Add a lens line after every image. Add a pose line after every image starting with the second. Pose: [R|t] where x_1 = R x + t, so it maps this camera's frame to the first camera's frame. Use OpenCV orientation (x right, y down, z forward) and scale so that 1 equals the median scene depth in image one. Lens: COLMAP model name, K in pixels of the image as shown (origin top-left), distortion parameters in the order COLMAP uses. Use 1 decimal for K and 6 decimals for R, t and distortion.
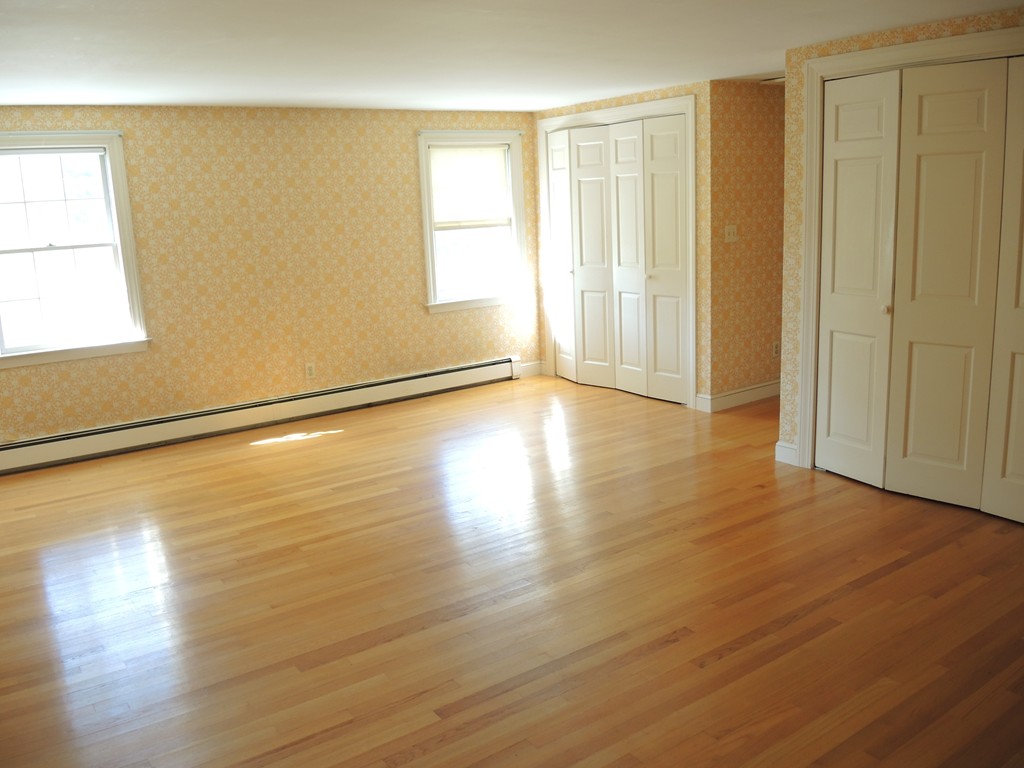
lens RADIAL K [[857.4, 0, 512.0], [0, 857.4, 384.0], [0, 0, 1]] dist [-0.036857, -0.059677]
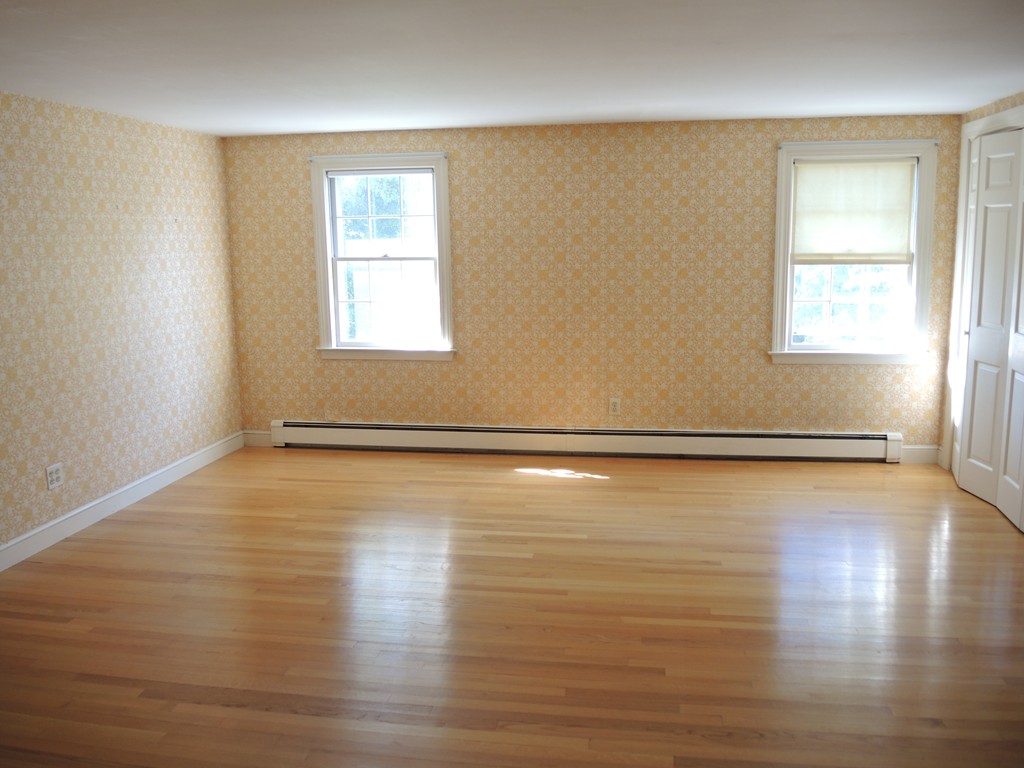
lens RADIAL K [[857.4, 0, 512.0], [0, 857.4, 384.0], [0, 0, 1]] dist [-0.036857, -0.059677]
pose [[0.713563, 0.152449, -0.683804, 0.326923], [-0.162458, 0.985439, 0.050168, -0.070597], [0.681495, 0.075291, 0.727939, 0.258405]]
